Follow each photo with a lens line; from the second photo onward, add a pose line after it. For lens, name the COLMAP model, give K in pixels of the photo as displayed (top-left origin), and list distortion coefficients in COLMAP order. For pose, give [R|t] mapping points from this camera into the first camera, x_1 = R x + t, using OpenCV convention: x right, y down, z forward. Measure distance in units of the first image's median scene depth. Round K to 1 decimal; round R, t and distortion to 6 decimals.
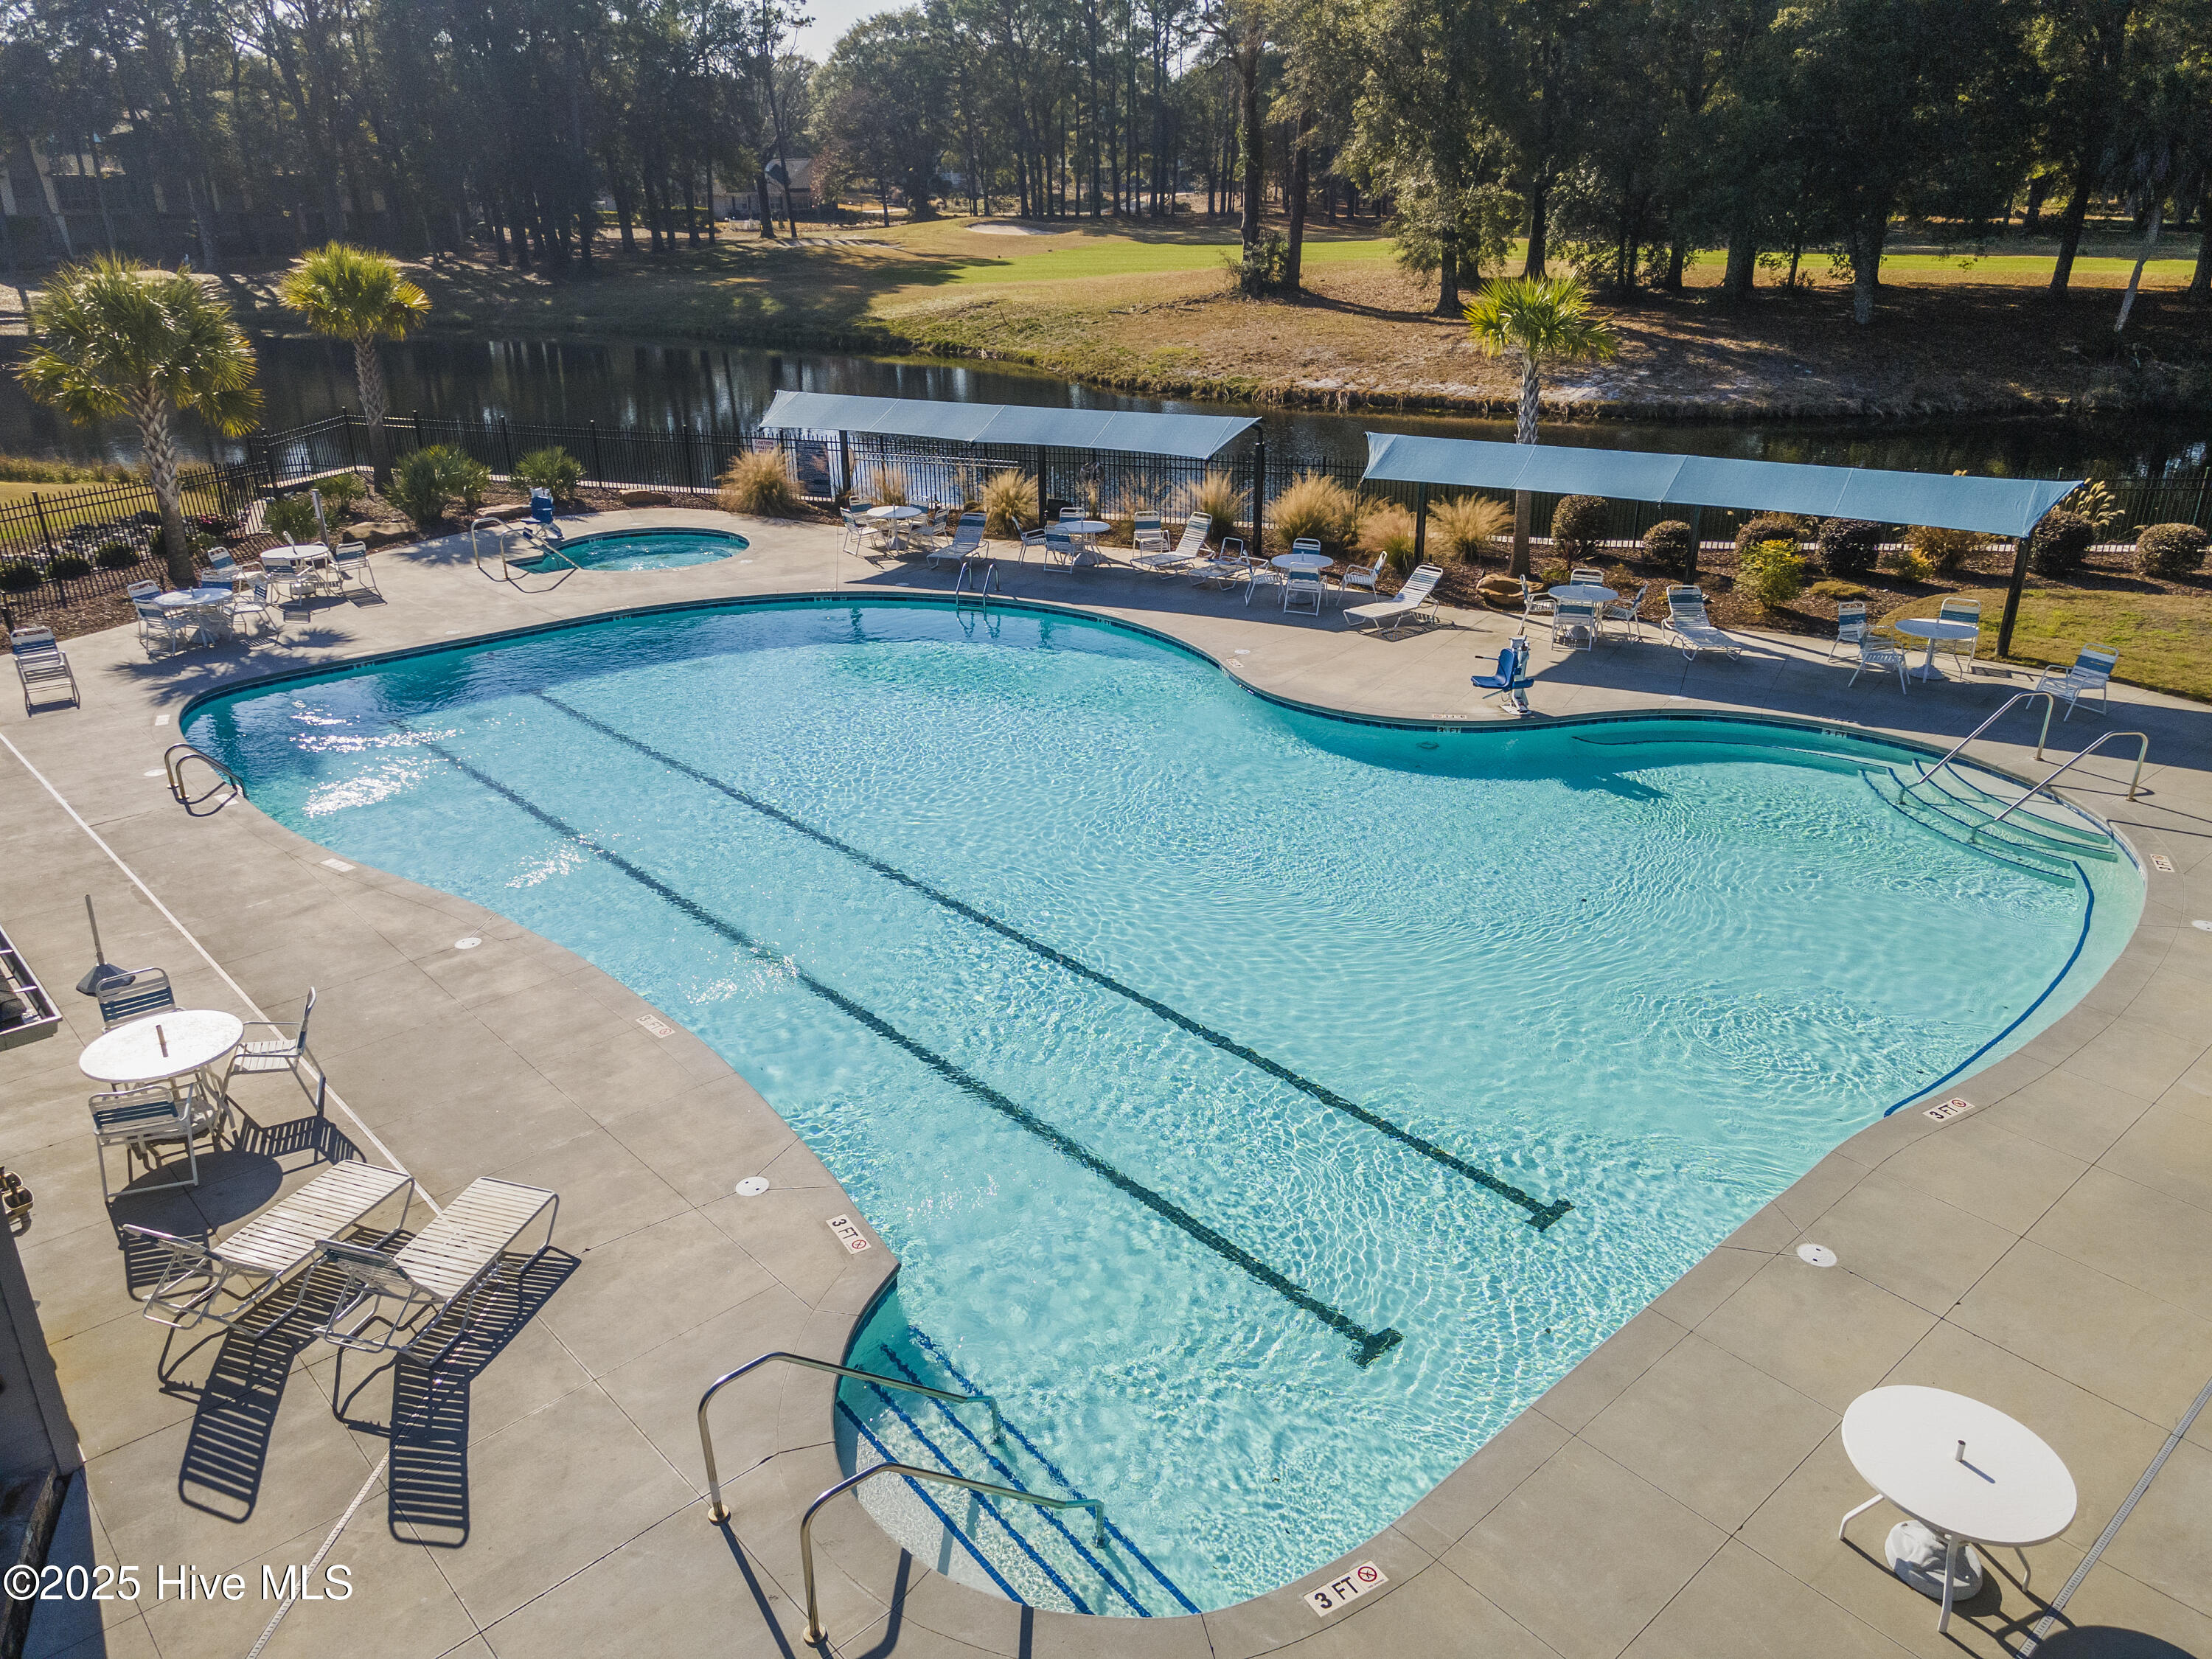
lens RADIAL K [[1608.0, 0, 1107.0], [0, 1608.0, 819.3], [0, 0, 1]] dist [0.037254, 0.011100]
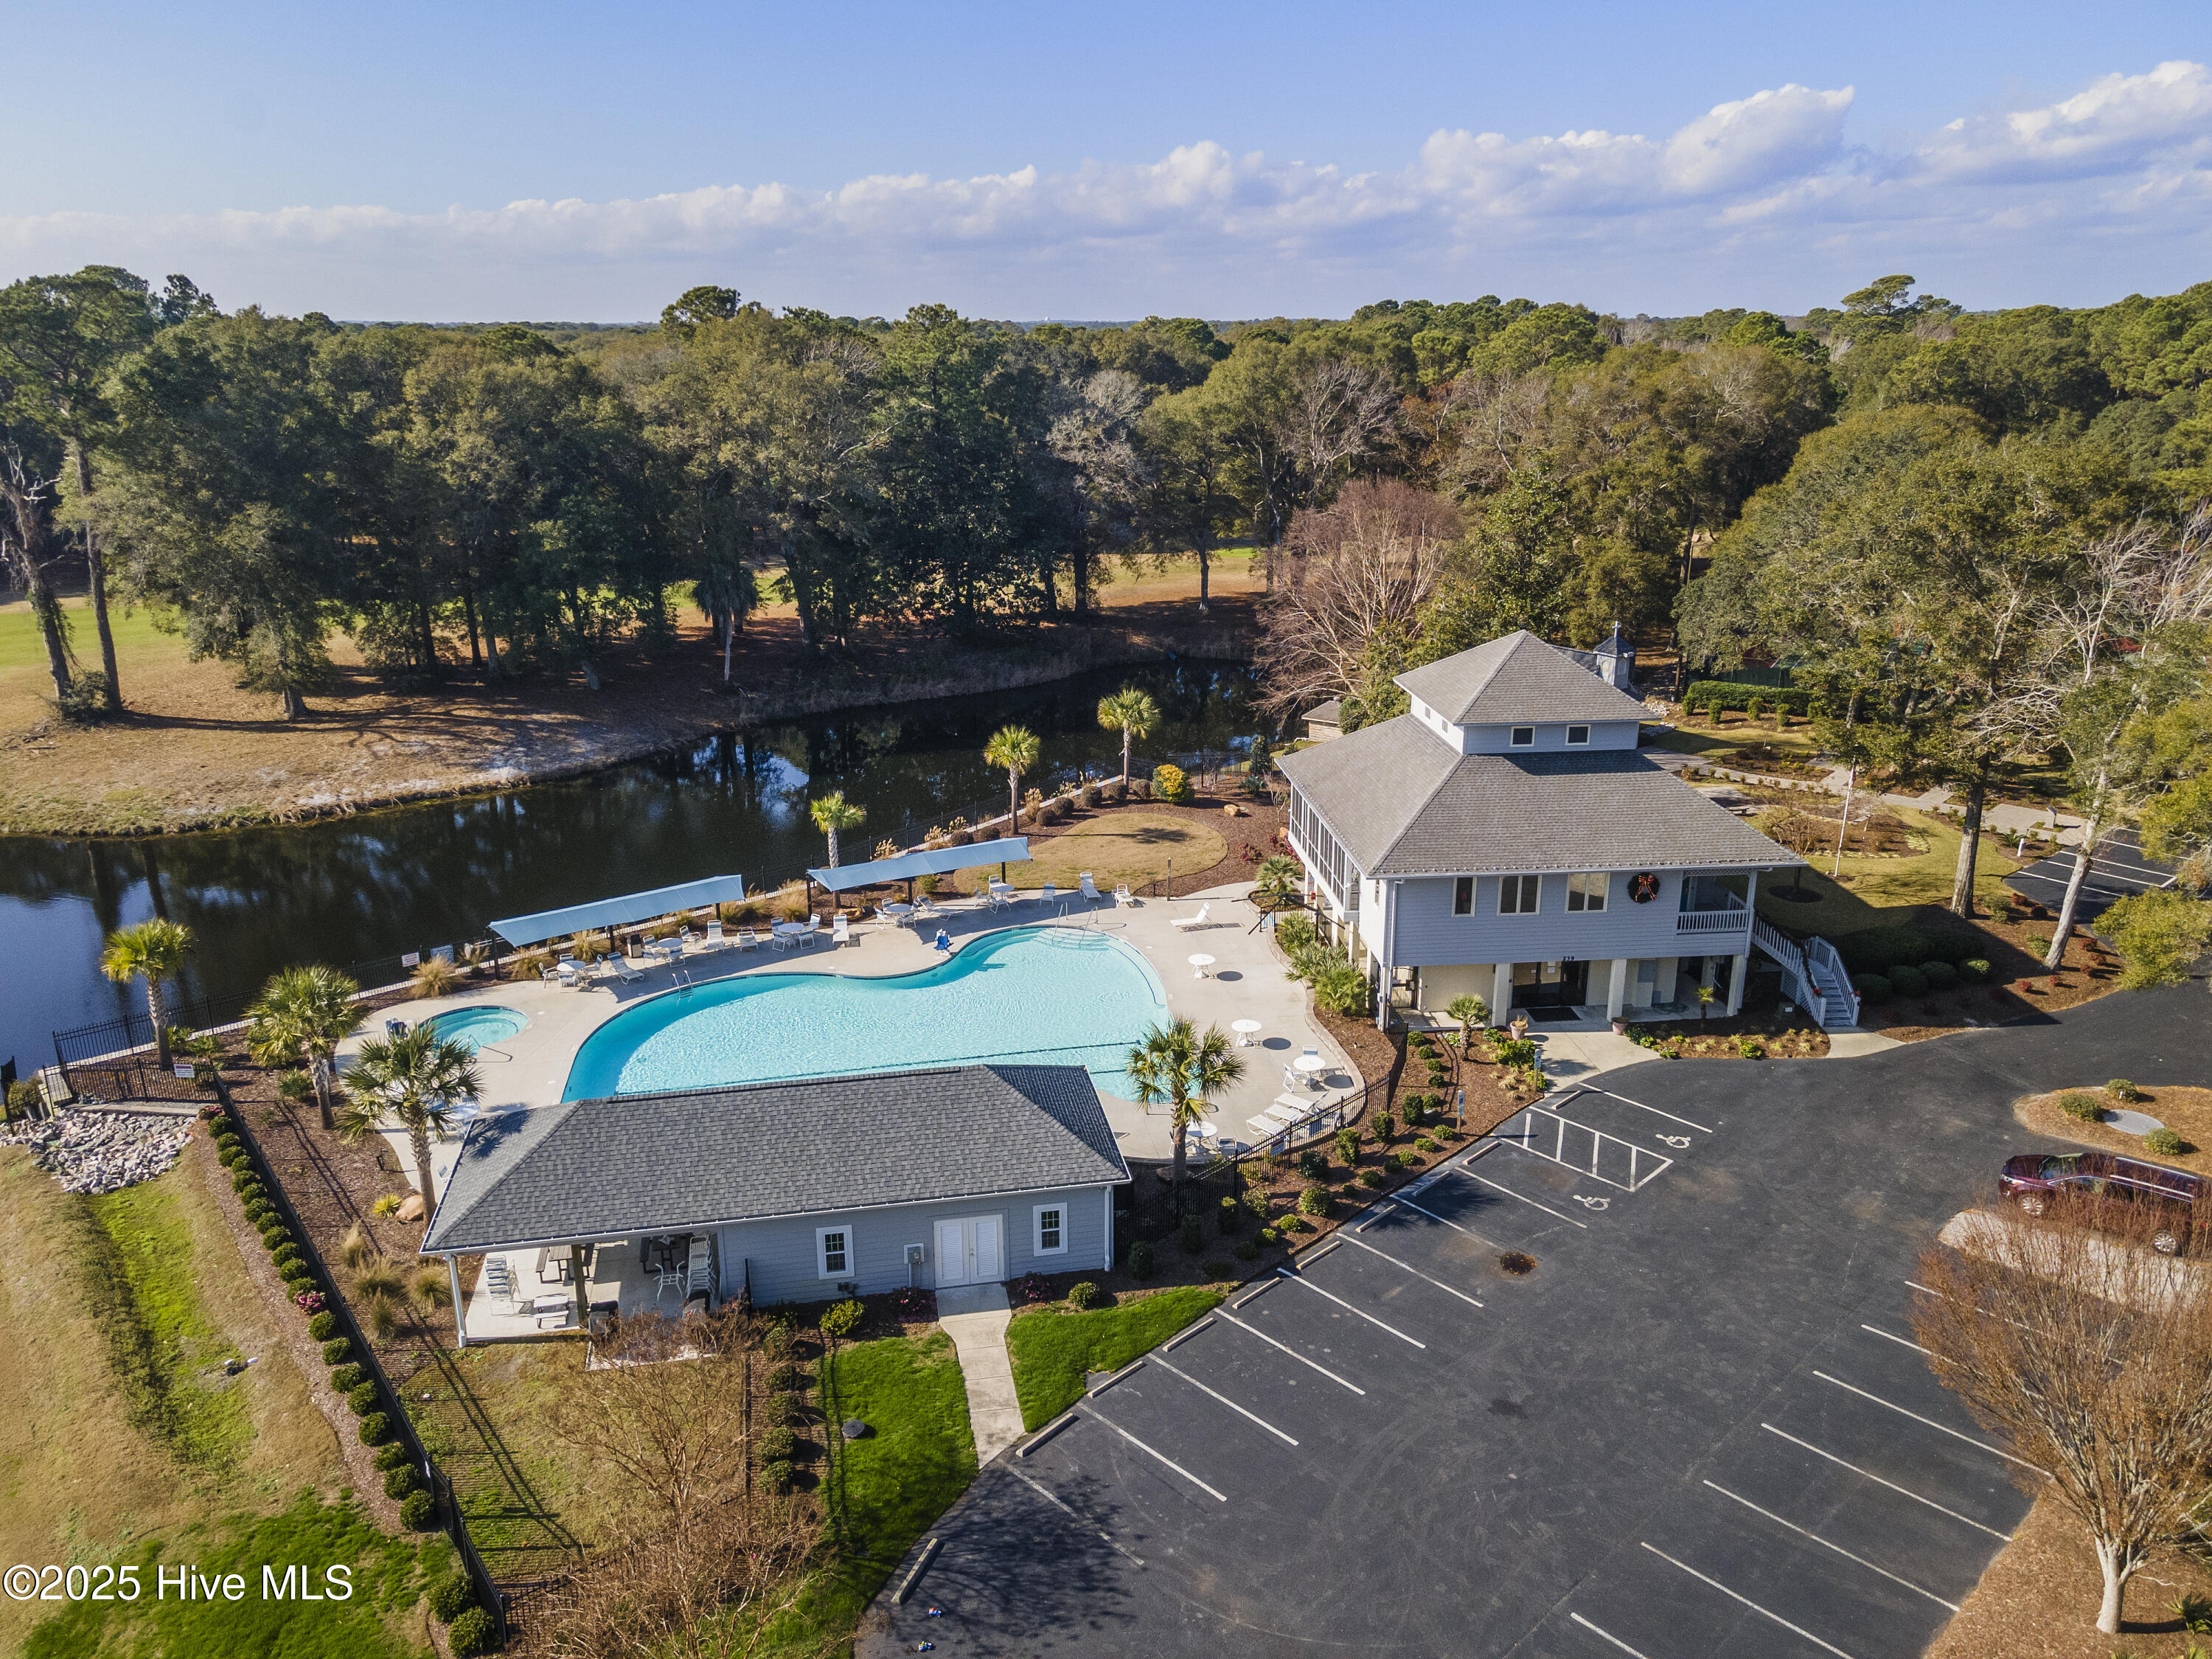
lens RADIAL K [[1608.0, 0, 1107.6], [0, 1608.0, 808.5], [0, 0, 1]] dist [0.037254, 0.011100]
pose [[0.524114, -0.239829, 0.817182, -1.979274], [0.320228, 0.944612, 0.071843, -0.444389], [-0.789150, 0.224030, 0.571885, -1.014970]]
